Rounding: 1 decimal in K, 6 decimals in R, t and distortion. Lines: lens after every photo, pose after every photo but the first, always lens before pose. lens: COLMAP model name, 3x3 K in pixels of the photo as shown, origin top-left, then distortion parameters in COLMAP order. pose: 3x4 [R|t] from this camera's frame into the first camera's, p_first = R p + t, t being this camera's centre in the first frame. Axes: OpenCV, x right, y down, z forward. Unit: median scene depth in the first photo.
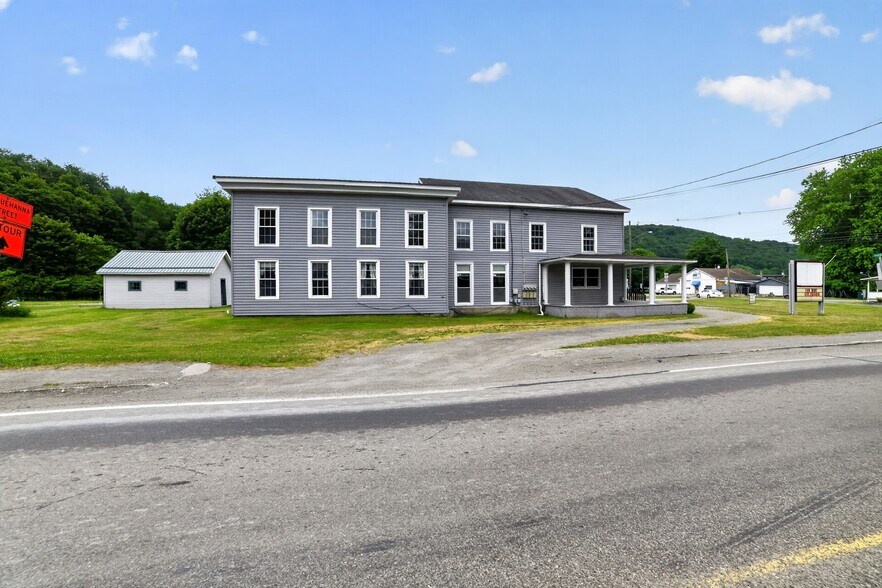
lens RADIAL K [[362.2, 0, 446.1], [0, 362.2, 299.4], [0, 0, 1]] dist [-0.100862, 0.037433]
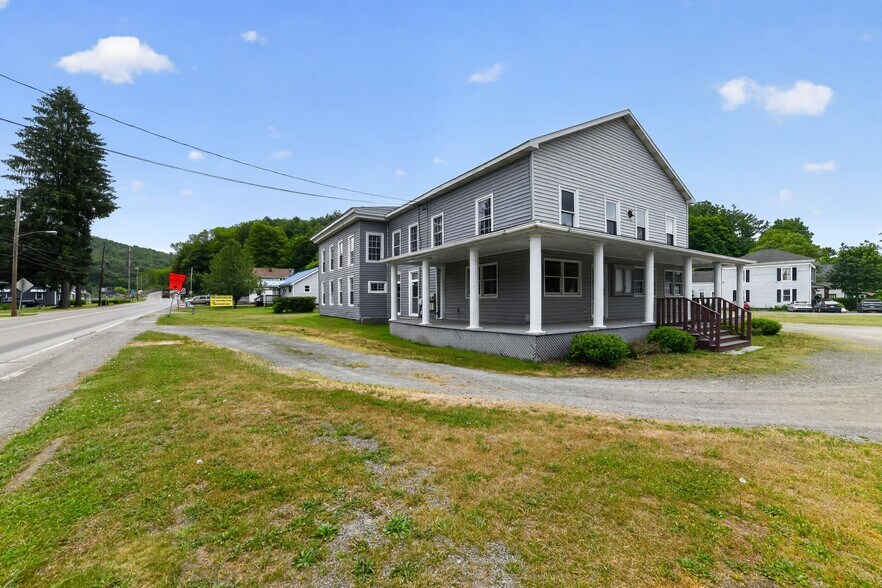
lens RADIAL K [[362.2, 0, 446.1], [0, 362.2, 299.4], [0, 0, 1]] dist [-0.100862, 0.037433]
pose [[0.359531, 0.001098, -0.933133, 1.037813], [-0.013426, 0.999902, -0.003997, -0.025410], [0.933037, 0.013965, 0.359510, 0.760110]]
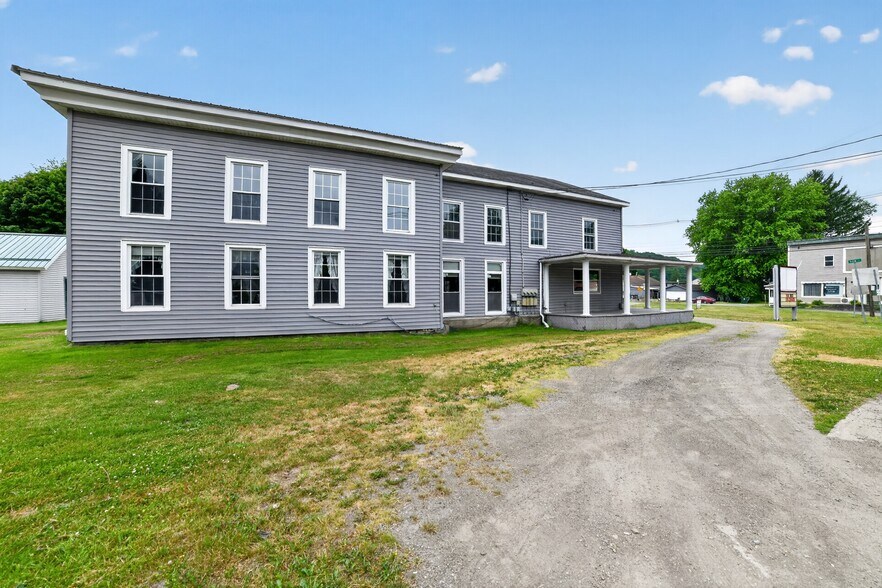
lens RADIAL K [[362.2, 0, 446.1], [0, 362.2, 299.4], [0, 0, 1]] dist [-0.100862, 0.037433]
pose [[0.970048, -0.001852, 0.242907, -0.141334], [0.005421, 0.999887, -0.014026, -0.007593], [-0.242854, 0.014923, 0.969948, 0.287188]]
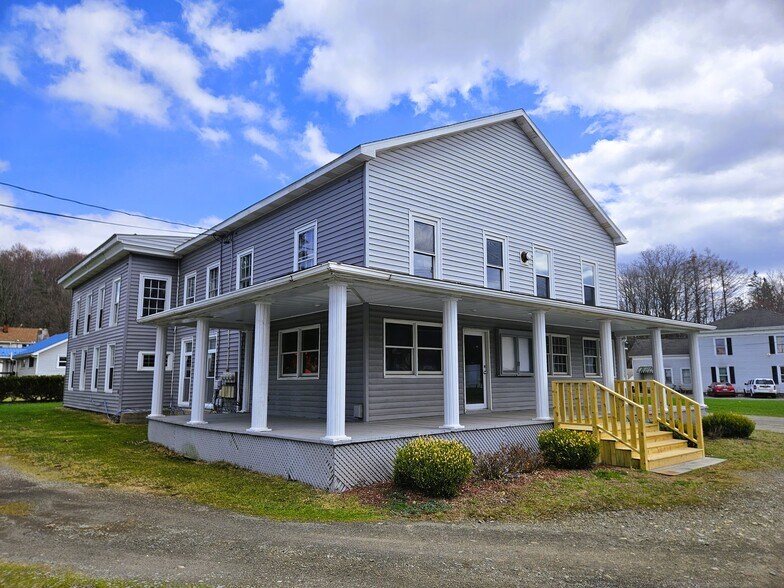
lens RADIAL K [[517.5, 0, 391.9], [0, 517.5, 306.5], [0, 0, 1]] dist [0.064417, -0.001175]
pose [[0.490882, -0.114823, -0.863626, 1.039321], [-0.014579, 0.990056, -0.139919, -0.032758], [0.871104, 0.081274, 0.484327, 0.853707]]
